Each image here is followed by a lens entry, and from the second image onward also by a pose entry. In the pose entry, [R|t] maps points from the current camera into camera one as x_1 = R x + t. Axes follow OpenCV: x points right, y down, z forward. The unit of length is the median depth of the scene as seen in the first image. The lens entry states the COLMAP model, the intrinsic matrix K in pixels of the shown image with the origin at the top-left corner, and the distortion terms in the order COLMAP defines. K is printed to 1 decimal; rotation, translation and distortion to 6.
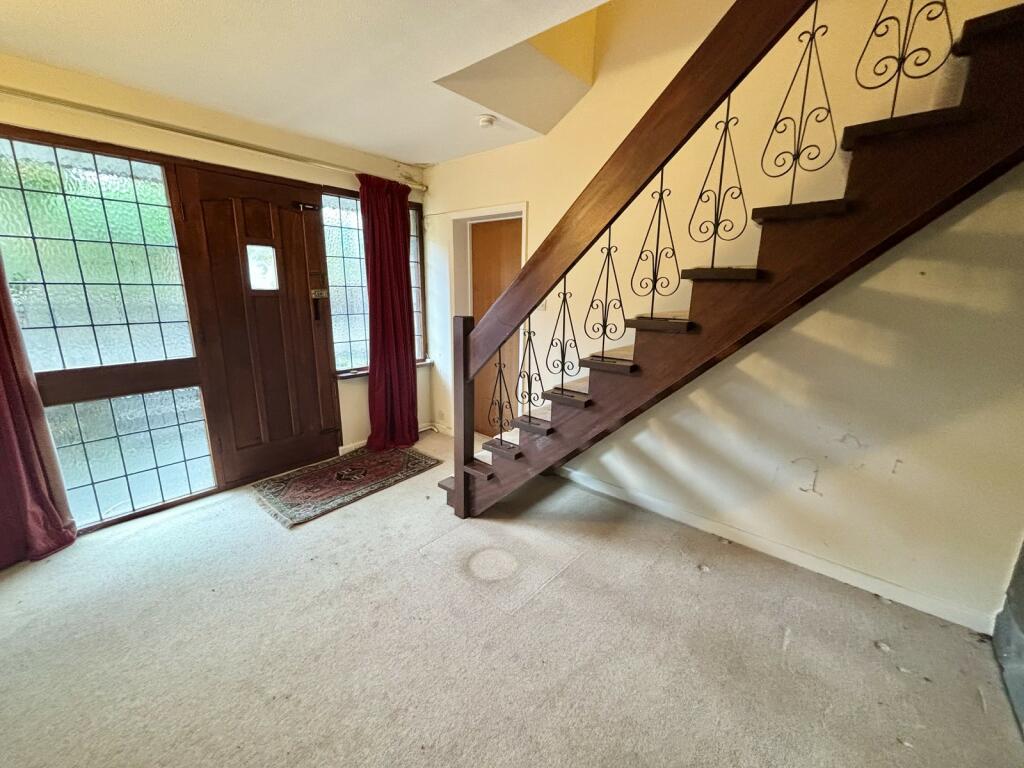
lens RADIAL K [[412.6, 0, 509.9], [0, 412.6, 381.6], [0, 0, 1]] dist [-0.001007, -0.000634]
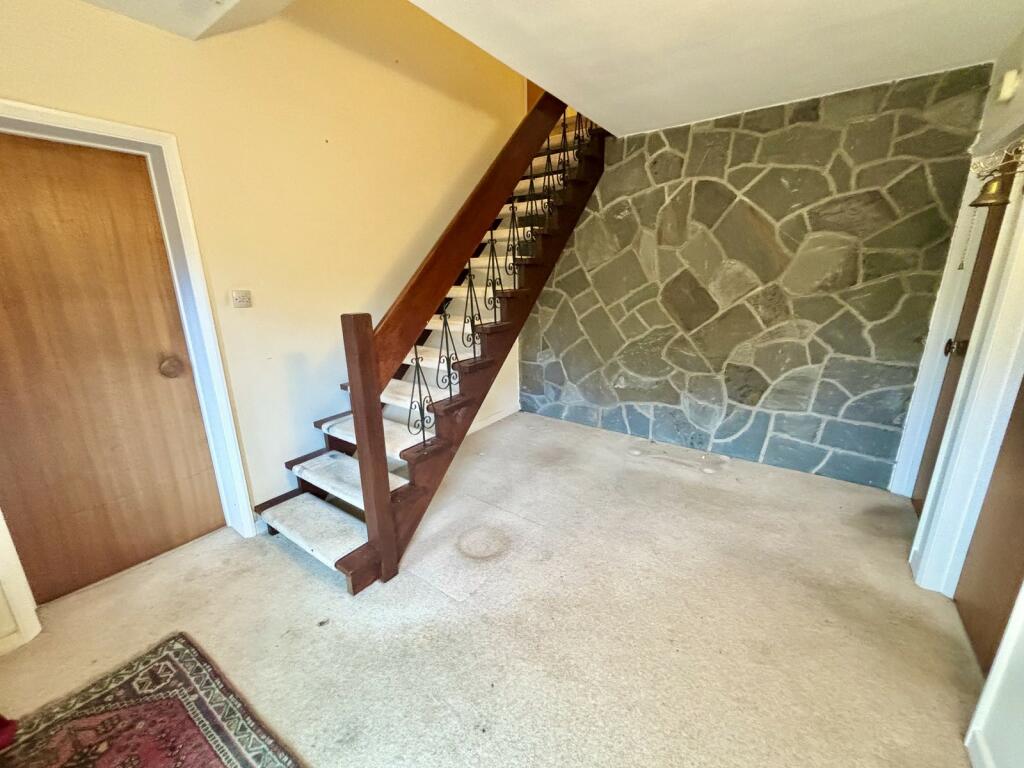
lens RADIAL K [[412.6, 0, 509.9], [0, 412.6, 381.6], [0, 0, 1]] dist [-0.001007, -0.000634]
pose [[-0.085871, -0.266451, 0.960016, -0.928968], [0.249305, 0.927174, 0.279635, -0.199633], [-0.964610, 0.263349, -0.013190, 0.829853]]
